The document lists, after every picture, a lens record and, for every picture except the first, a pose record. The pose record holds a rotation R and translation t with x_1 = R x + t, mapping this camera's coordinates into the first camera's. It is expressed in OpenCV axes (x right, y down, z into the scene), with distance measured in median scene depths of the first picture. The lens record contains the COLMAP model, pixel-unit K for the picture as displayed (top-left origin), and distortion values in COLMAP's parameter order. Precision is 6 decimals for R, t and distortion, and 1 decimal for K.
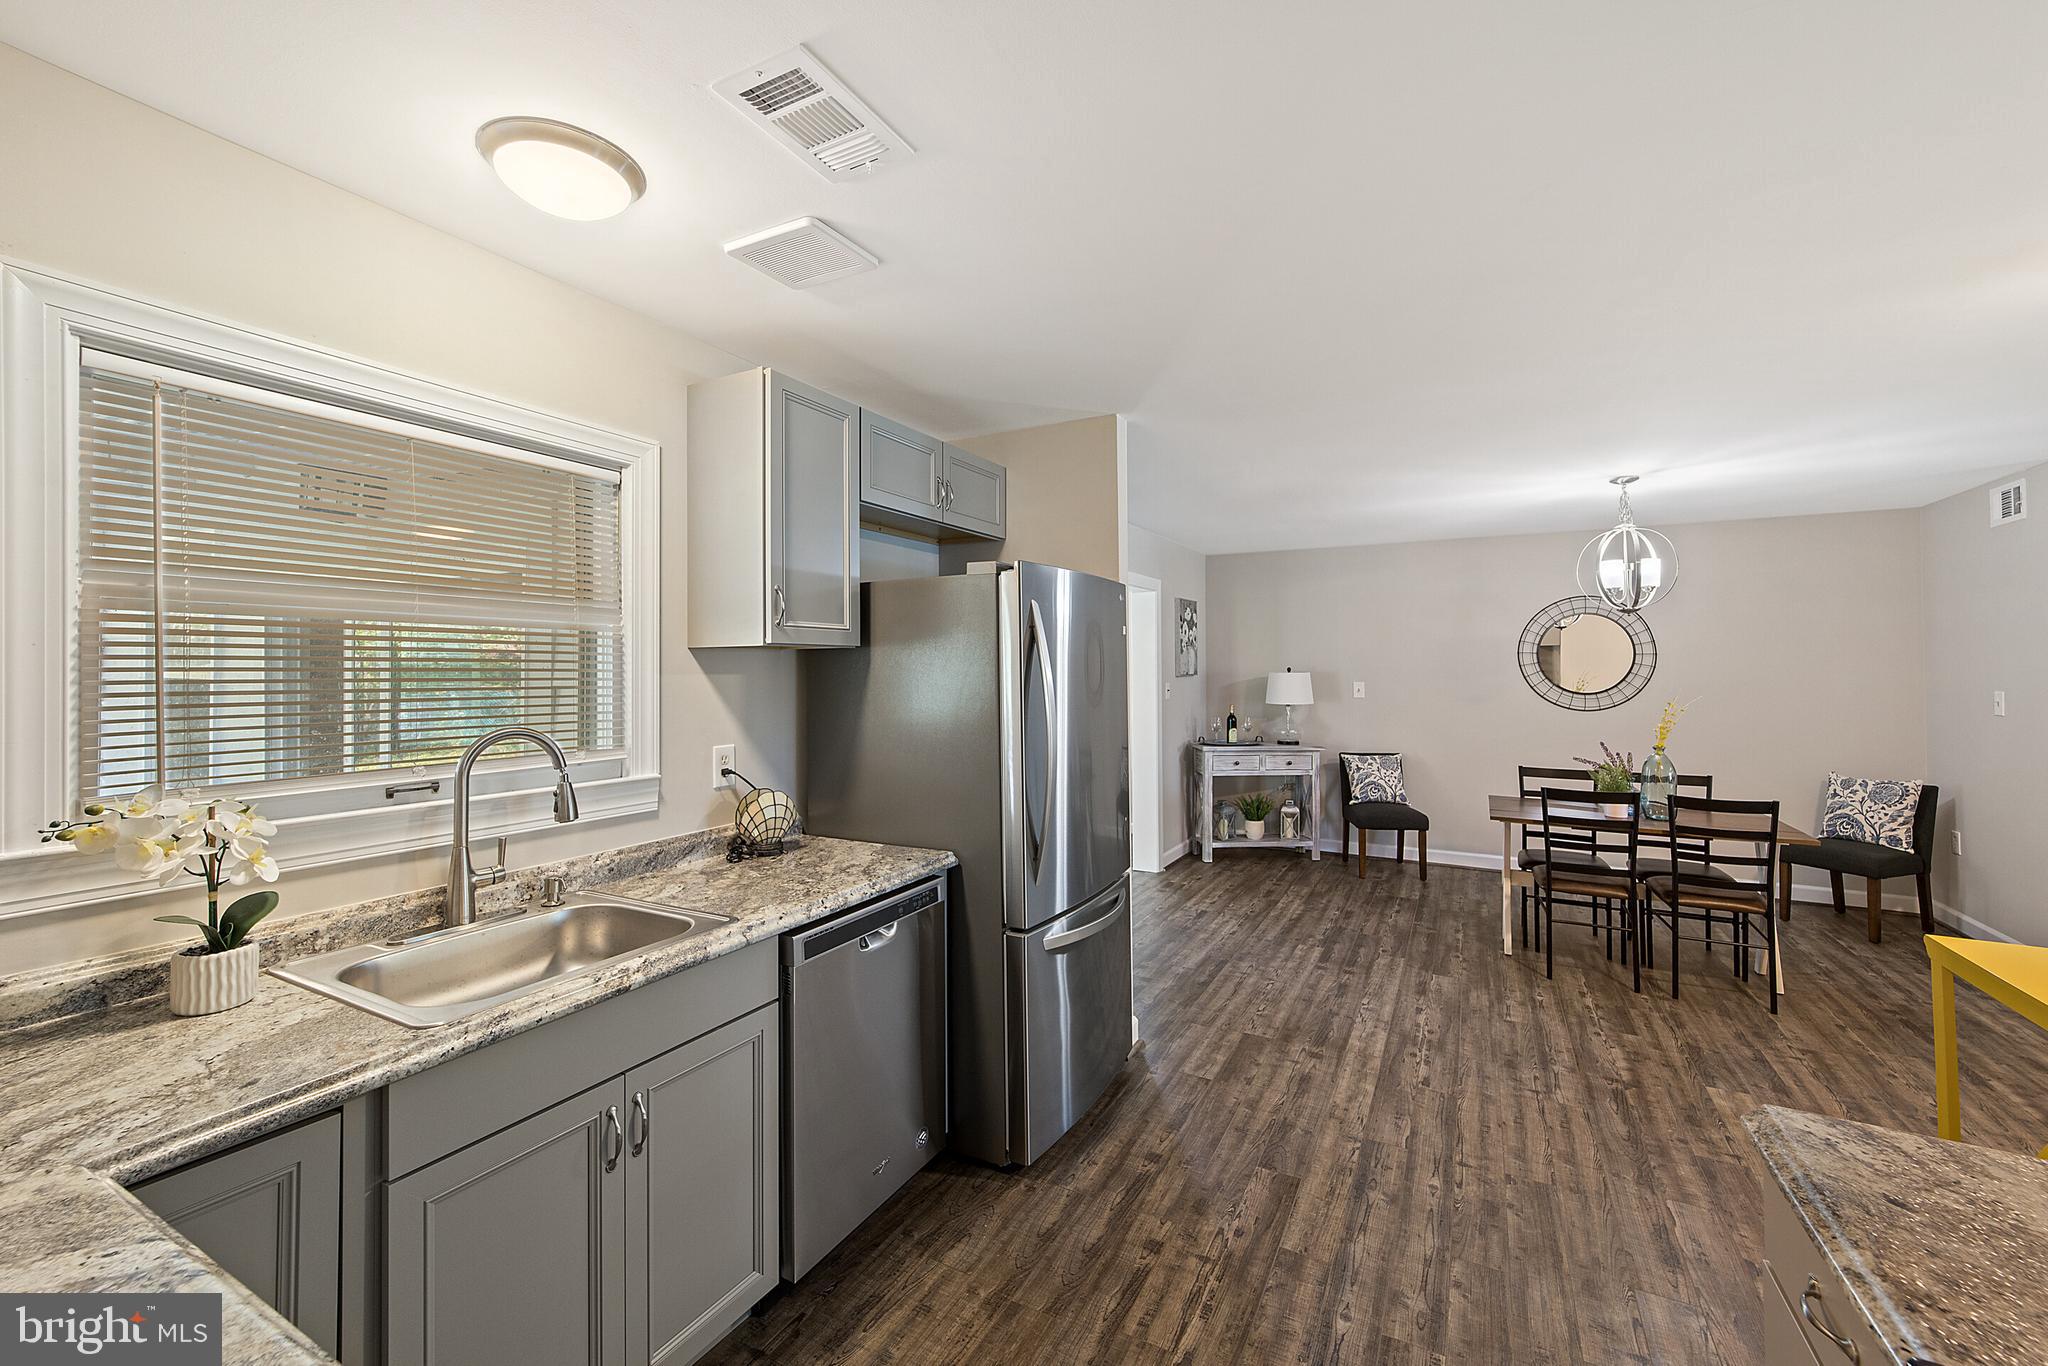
lens RADIAL K [[827.7, 0, 1024.9], [0, 827.7, 664.7], [0, 0, 1]] dist [-0.001475, -0.000452]
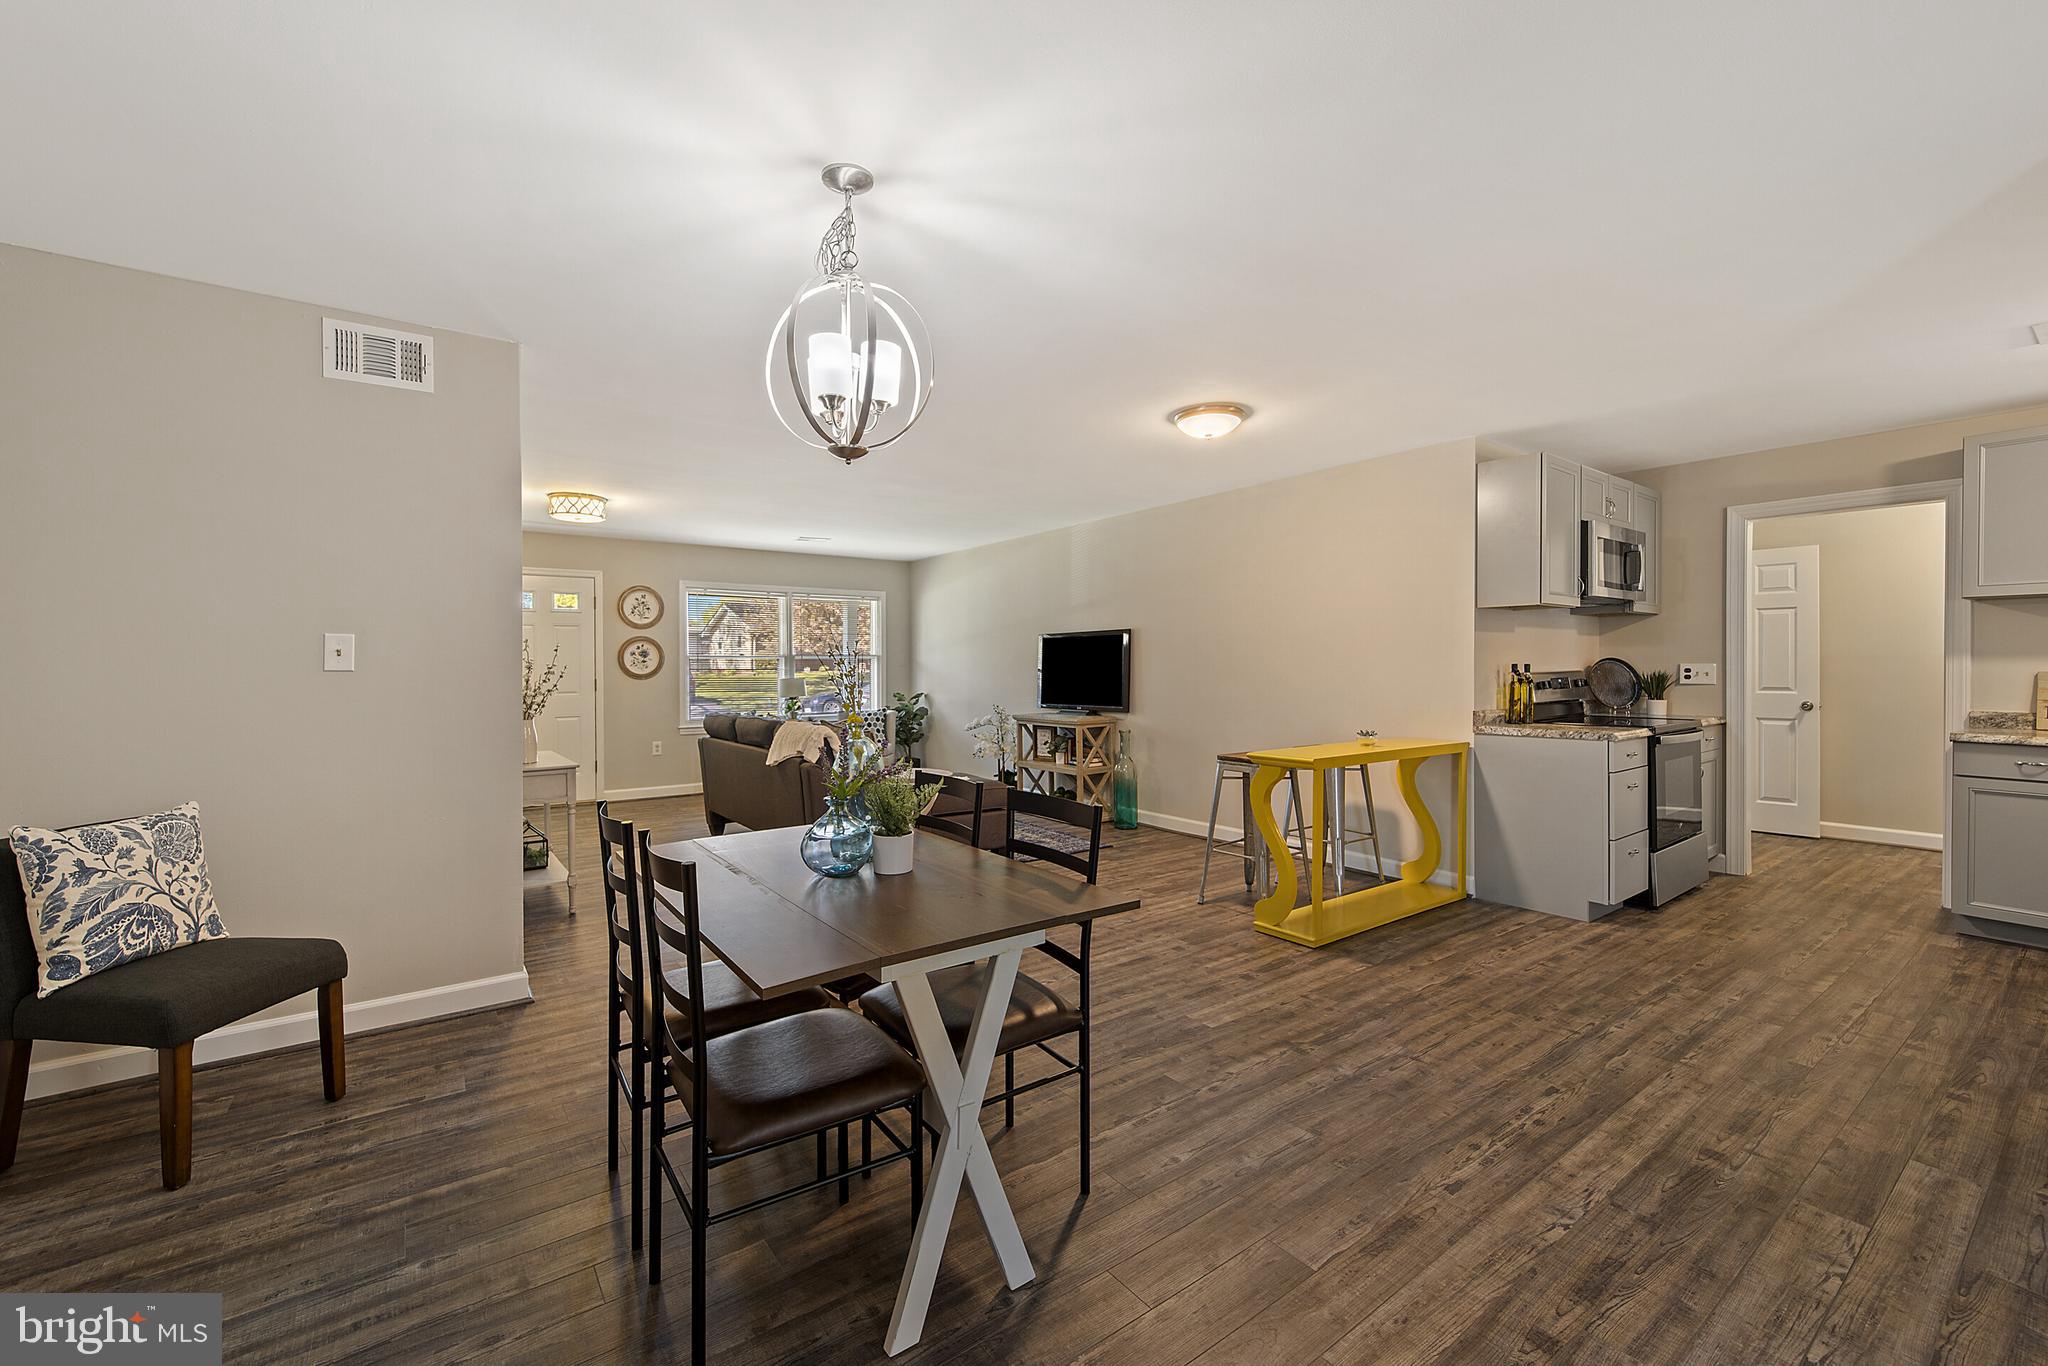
lens RADIAL K [[827.7, 0, 1024.9], [0, 827.7, 664.7], [0, 0, 1]] dist [-0.001475, -0.000452]
pose [[-0.901701, 0.003332, 0.432348, 0.536266], [0.002379, 0.999993, -0.002745, 0.078580], [-0.432355, -0.001446, -0.901702, 1.752271]]
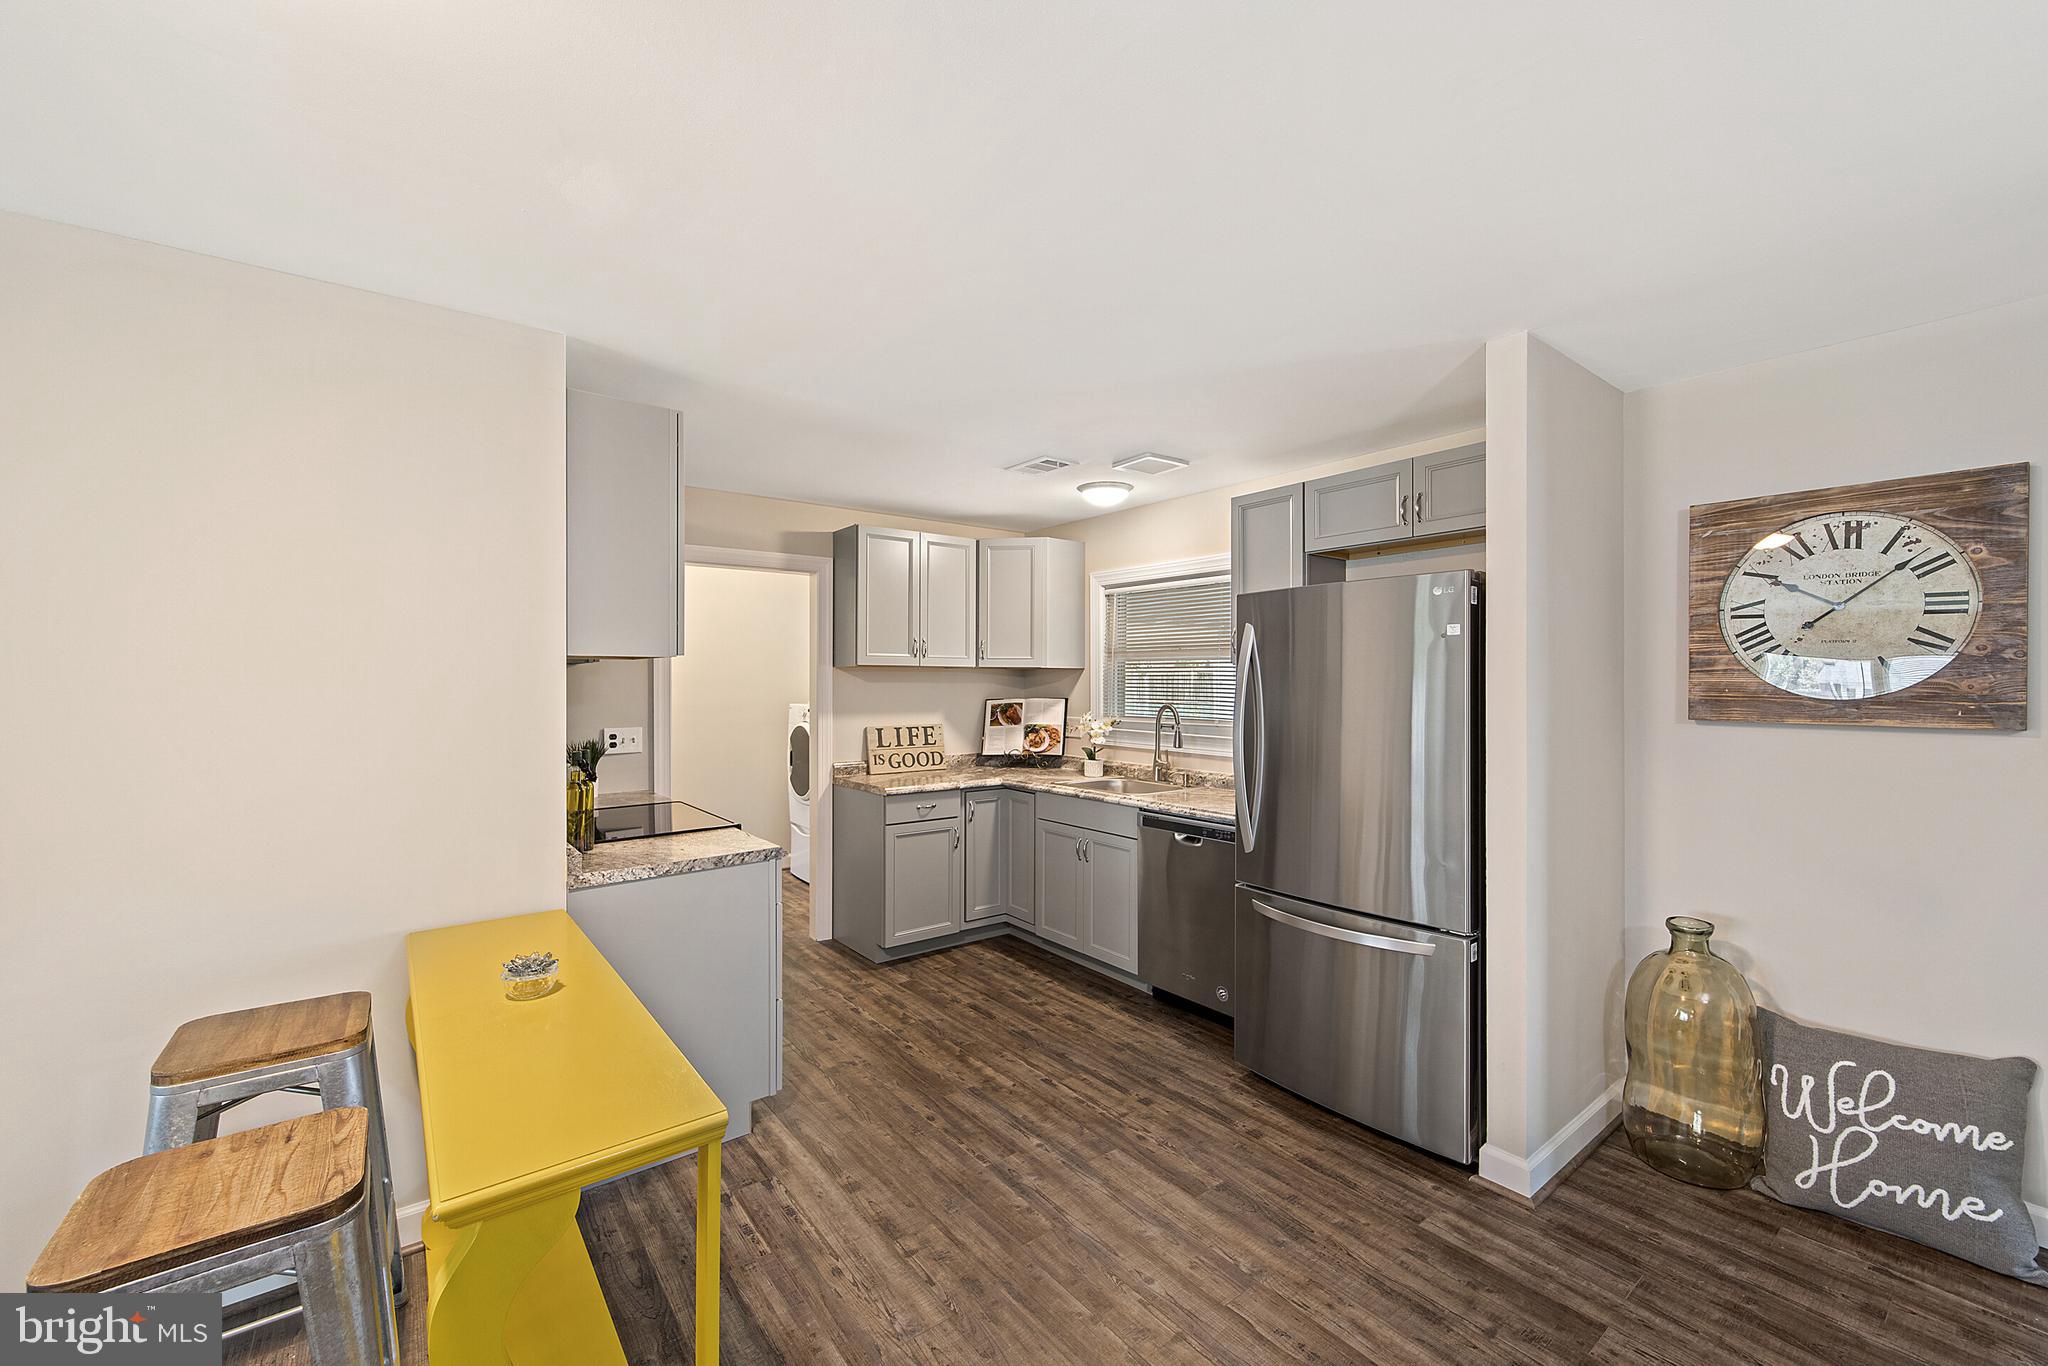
lens RADIAL K [[817.6, 0, 1014.8], [0, 817.6, 678.8], [0, 0, 1]] dist [-0.000602, 0.000136]
pose [[-0.411872, 0.001450, -0.911241, 0.948062], [0.003995, 0.999992, -0.000214, 0.004686], [0.911233, -0.003729, -0.411874, 0.877364]]
